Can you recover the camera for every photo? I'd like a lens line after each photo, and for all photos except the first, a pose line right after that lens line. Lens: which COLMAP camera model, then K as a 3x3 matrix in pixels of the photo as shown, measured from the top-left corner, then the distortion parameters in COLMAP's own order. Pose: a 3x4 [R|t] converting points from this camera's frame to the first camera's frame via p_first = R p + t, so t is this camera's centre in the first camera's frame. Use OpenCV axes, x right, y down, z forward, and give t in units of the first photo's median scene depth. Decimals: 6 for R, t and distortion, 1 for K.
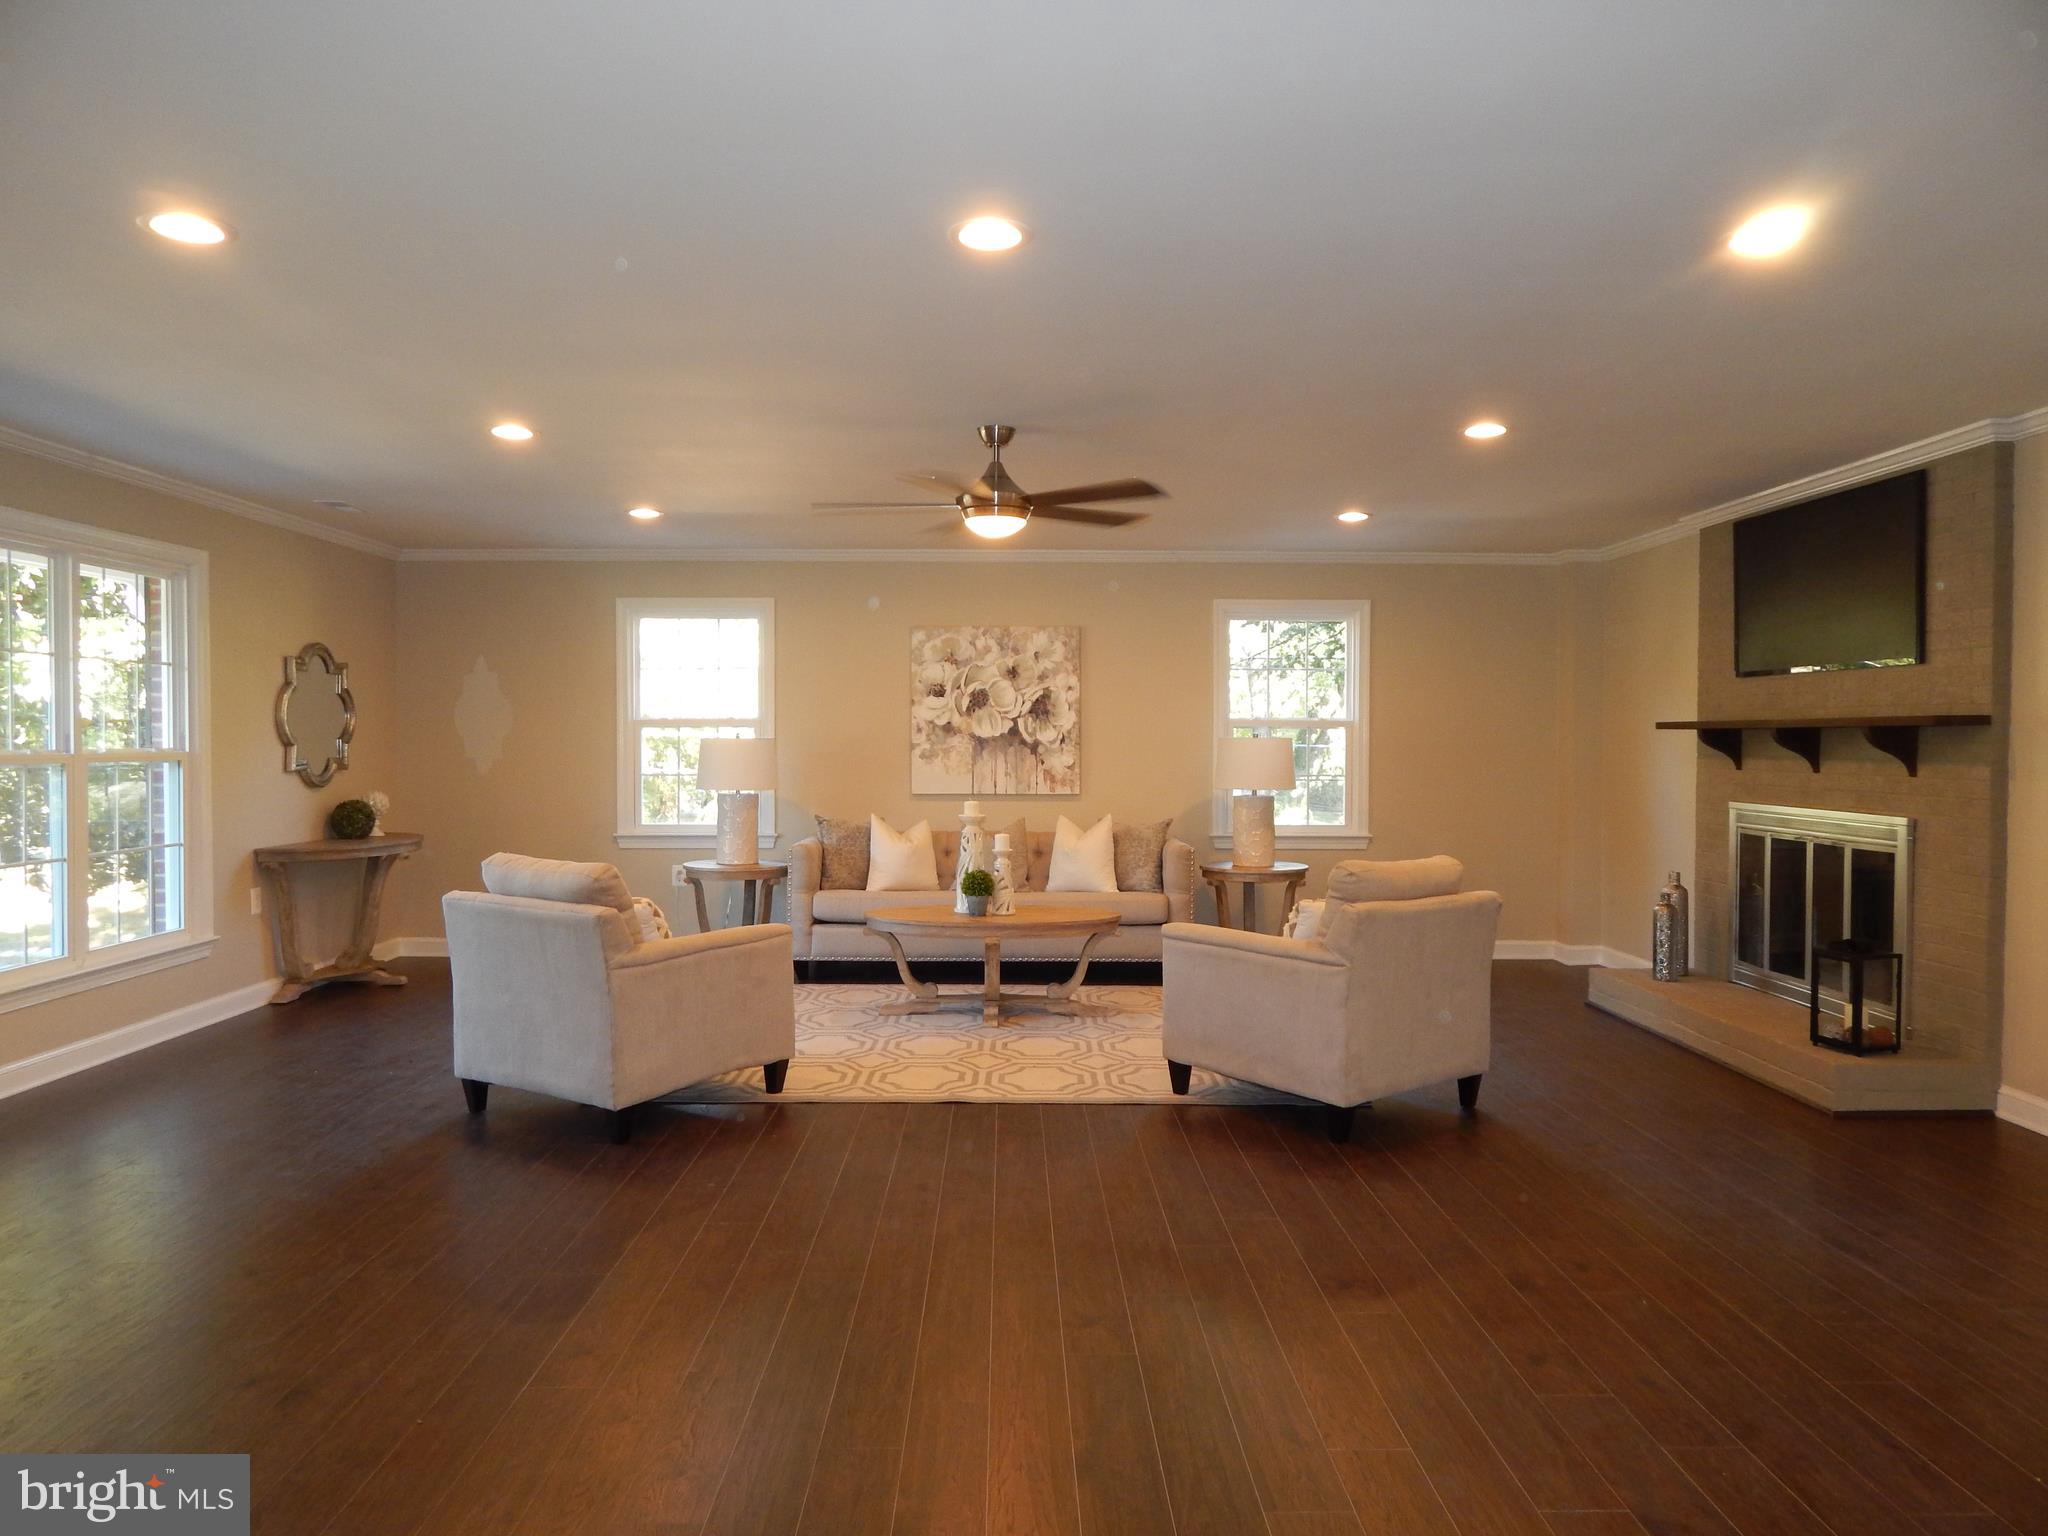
lens RADIAL K [[1364.5, 0, 1012.8], [0, 1364.5, 757.6], [0, 0, 1]] dist [0.012171, -0.013398]
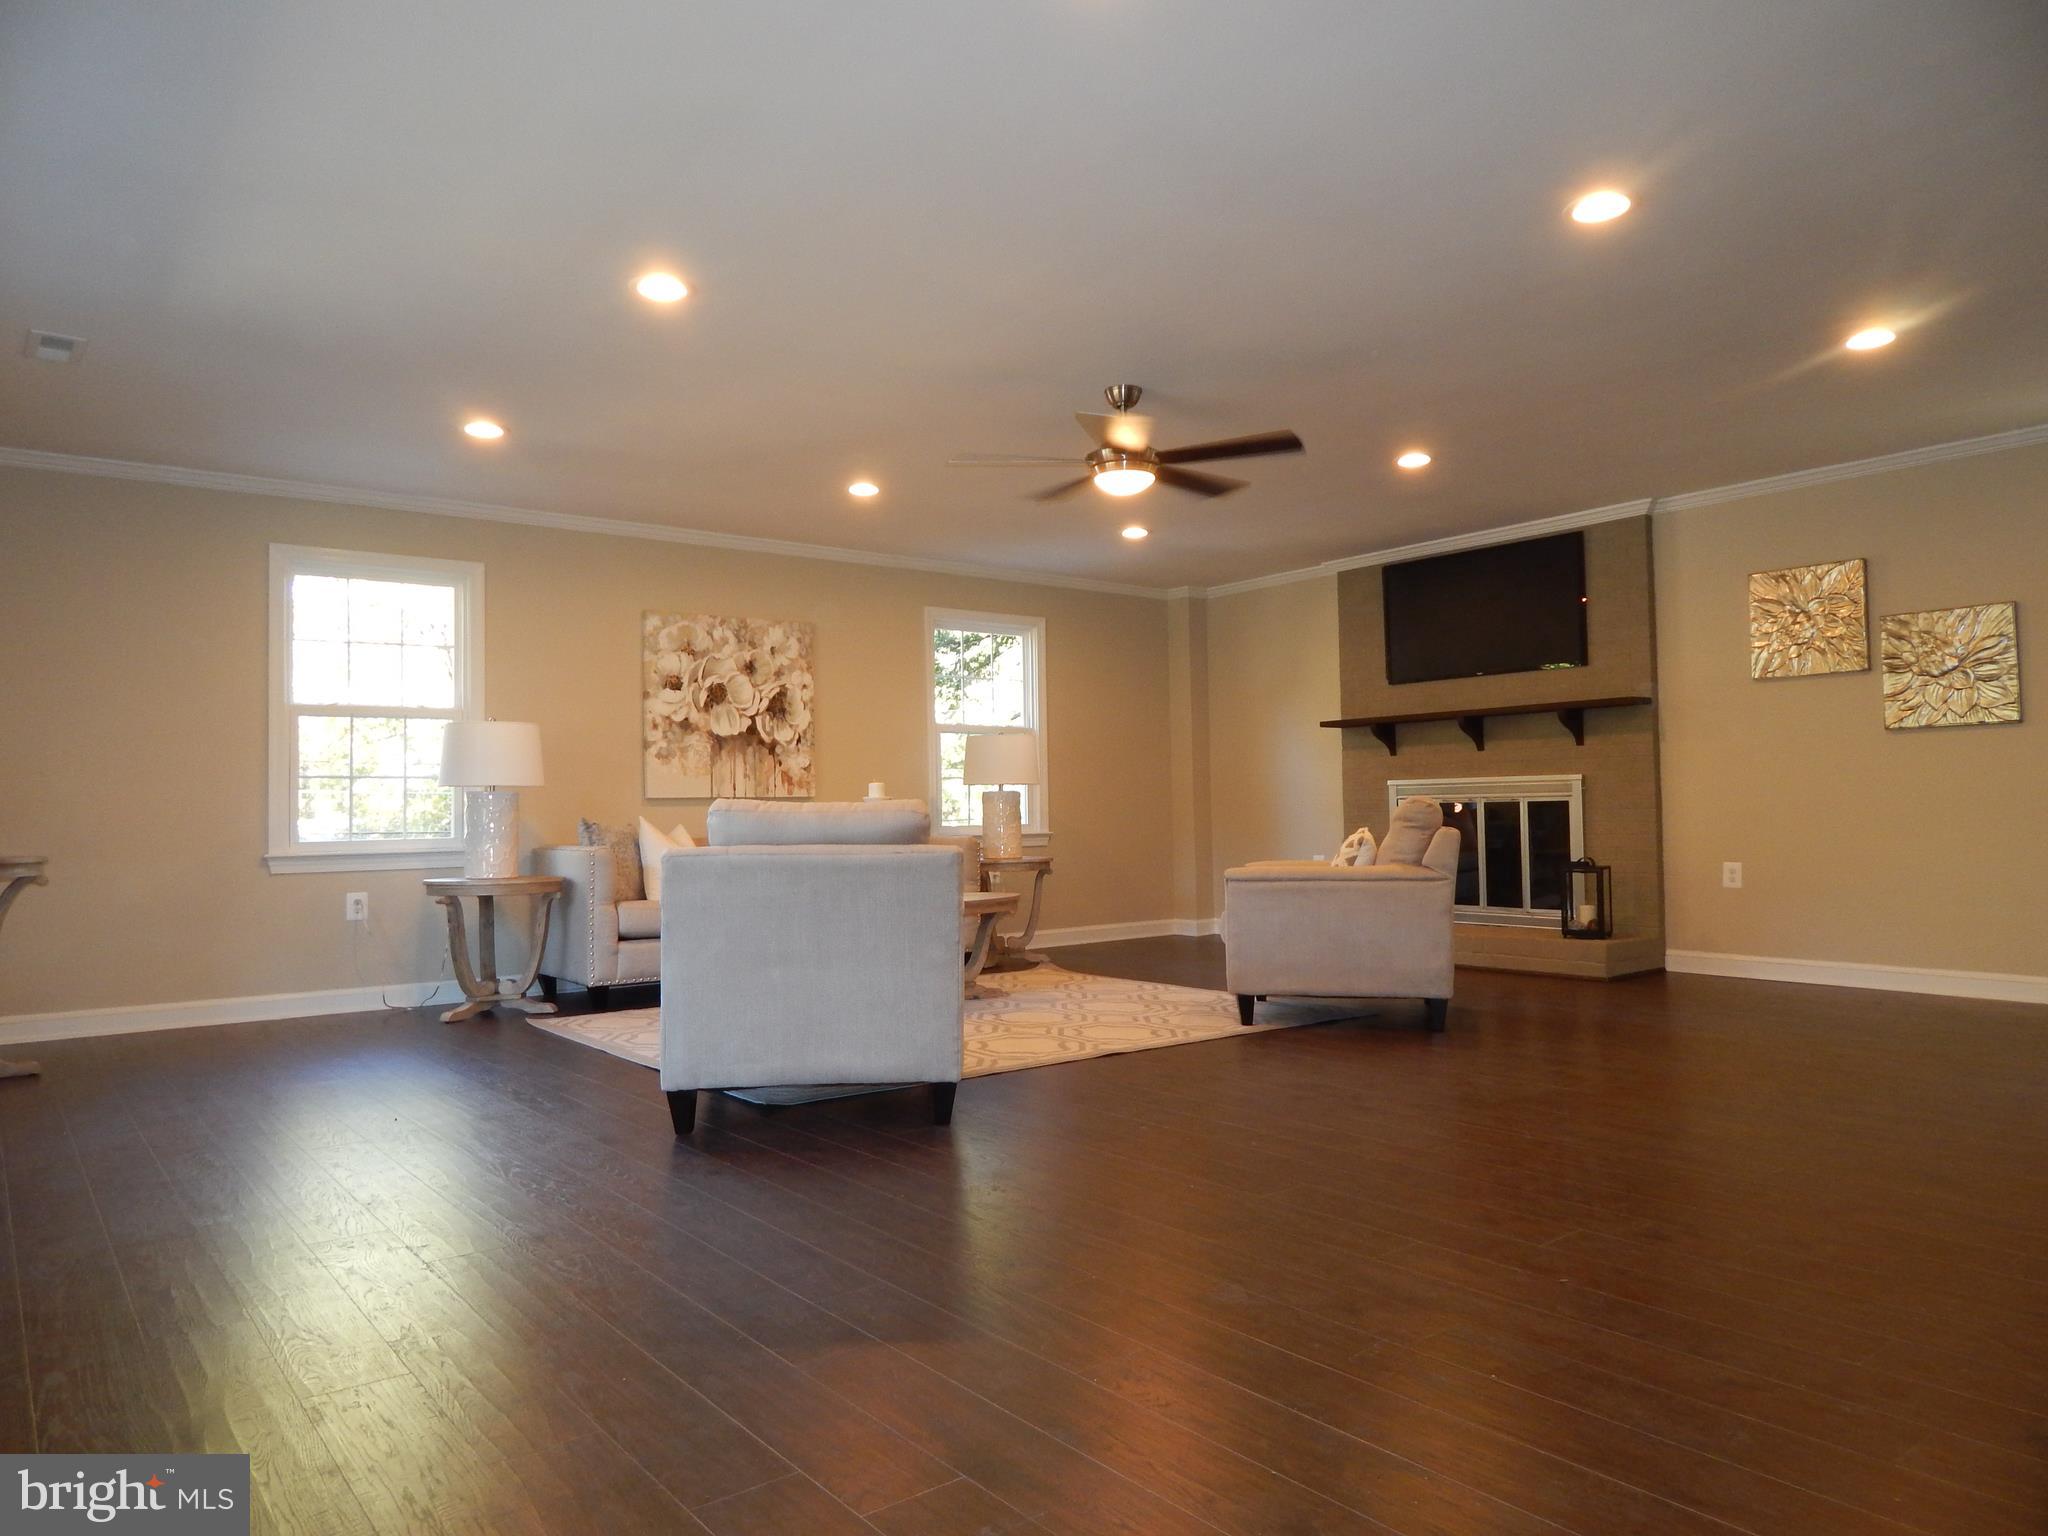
lens RADIAL K [[1364.5, 0, 1018.3], [0, 1364.5, 764.4], [0, 0, 1]] dist [0.012171, -0.013398]
pose [[0.790283, 0.006797, 0.612704, -0.467995], [0.027939, 0.998499, -0.047114, 0.058458], [-0.612104, 0.054352, 0.788907, 0.166600]]
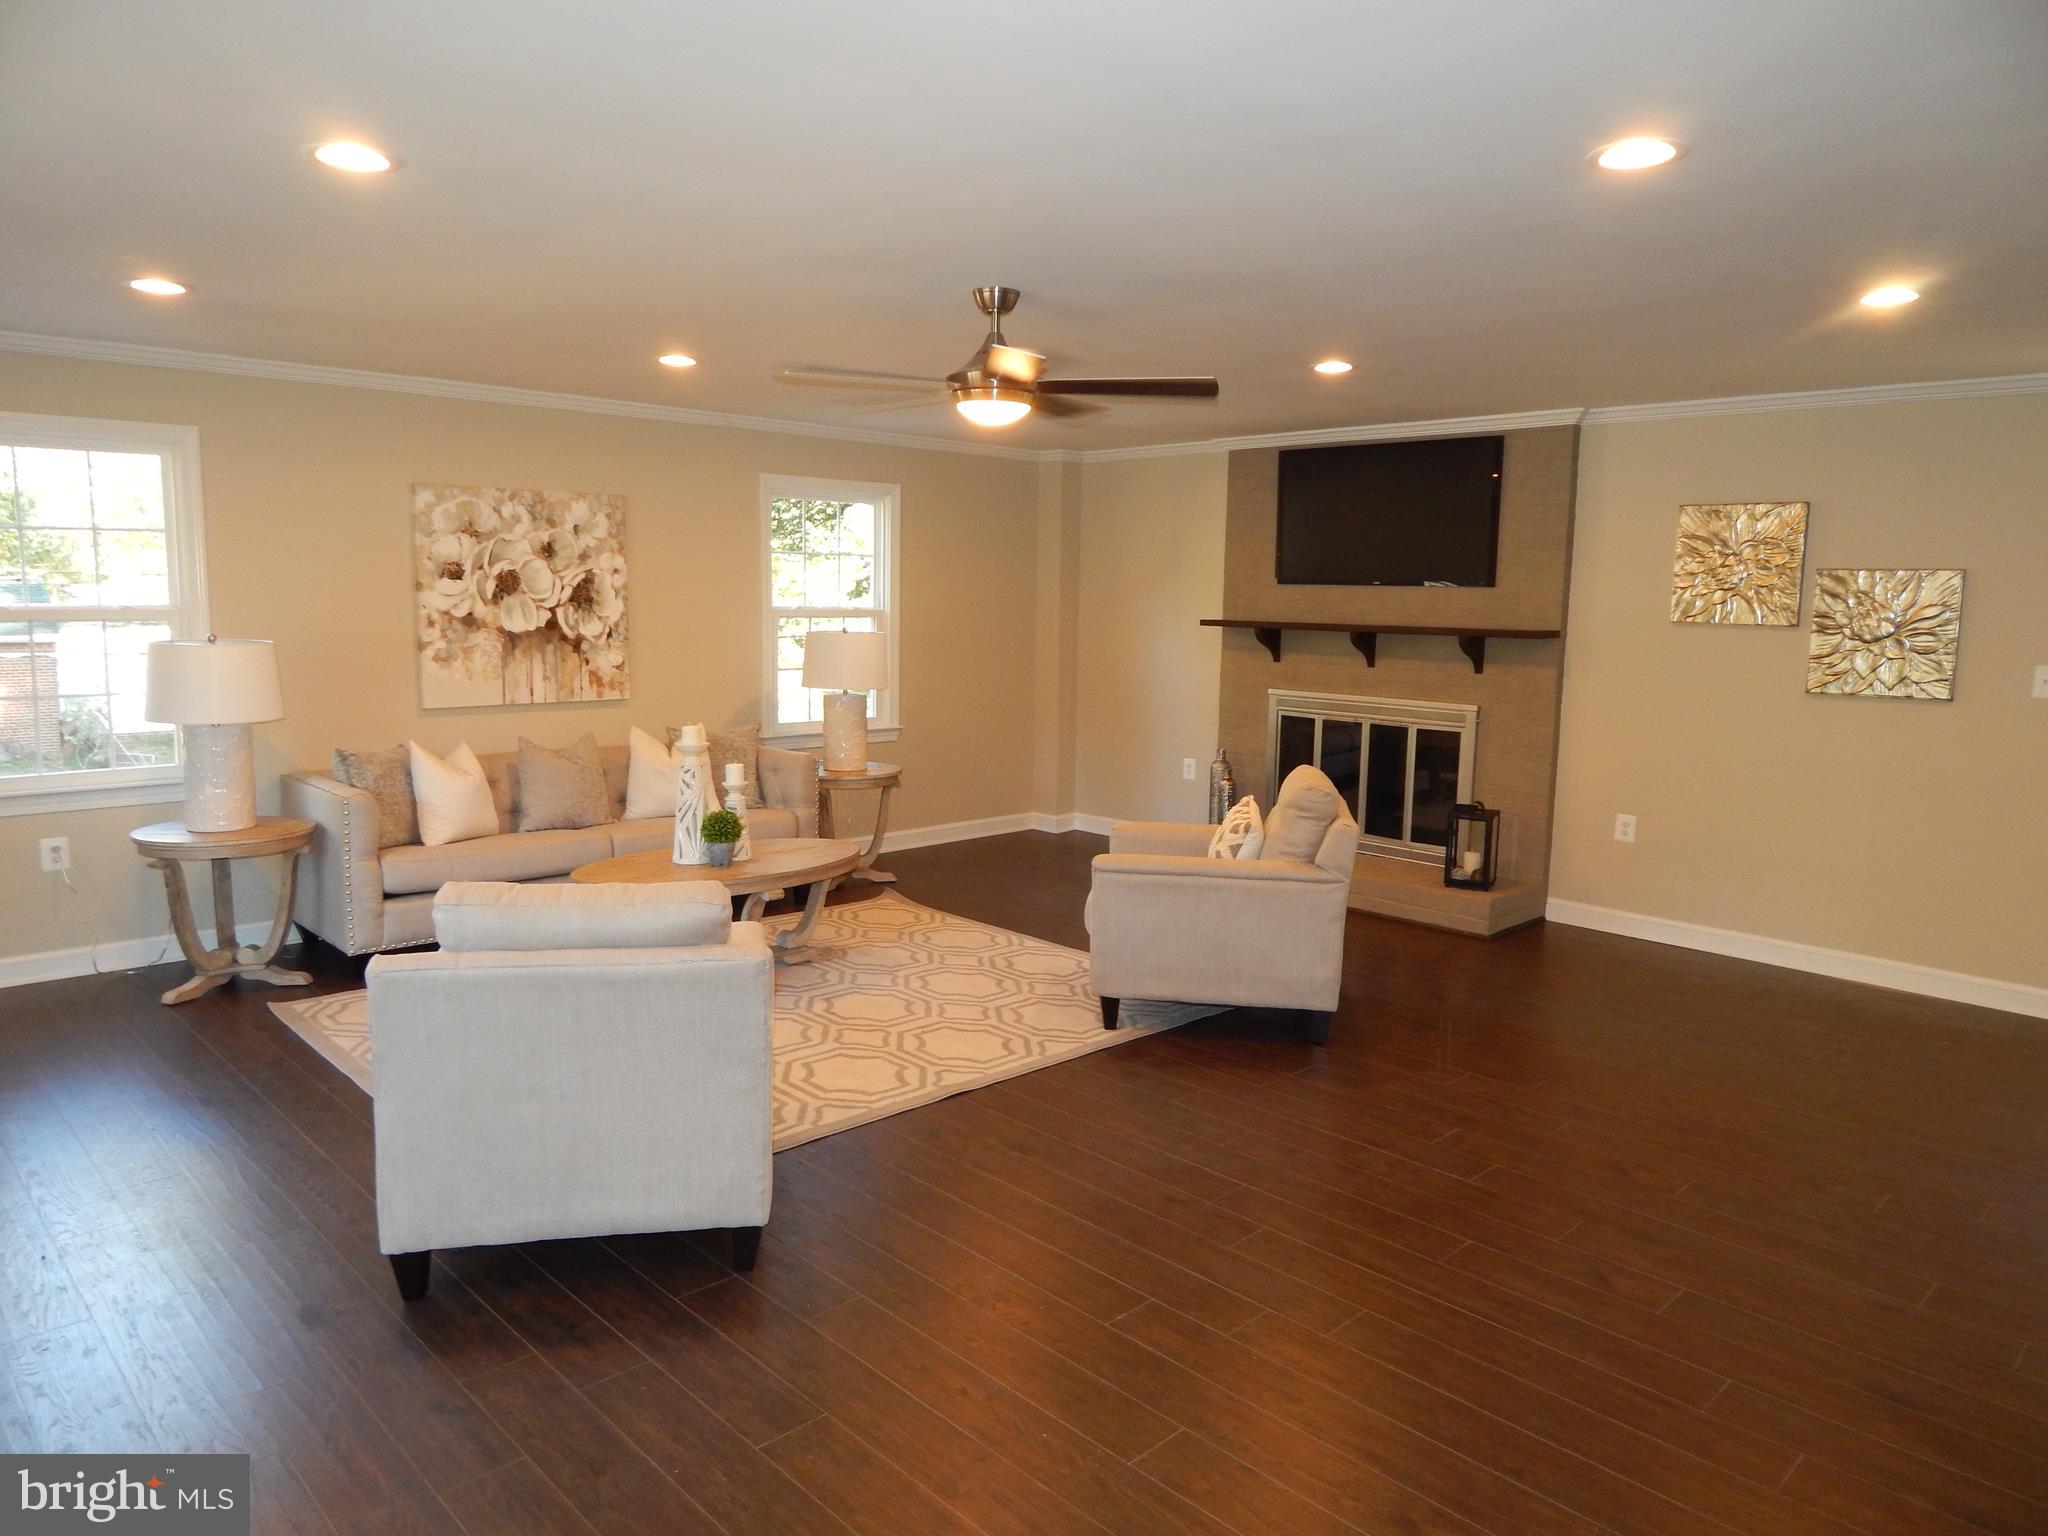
lens RADIAL K [[1364.5, 0, 1018.7], [0, 1364.5, 763.8], [0, 0, 1]] dist [0.012171, -0.013398]
pose [[0.723971, -0.079206, 0.685268, -0.390697], [-0.004205, 0.992861, 0.119201, -0.037862], [-0.689817, -0.089179, 0.718470, 0.249105]]
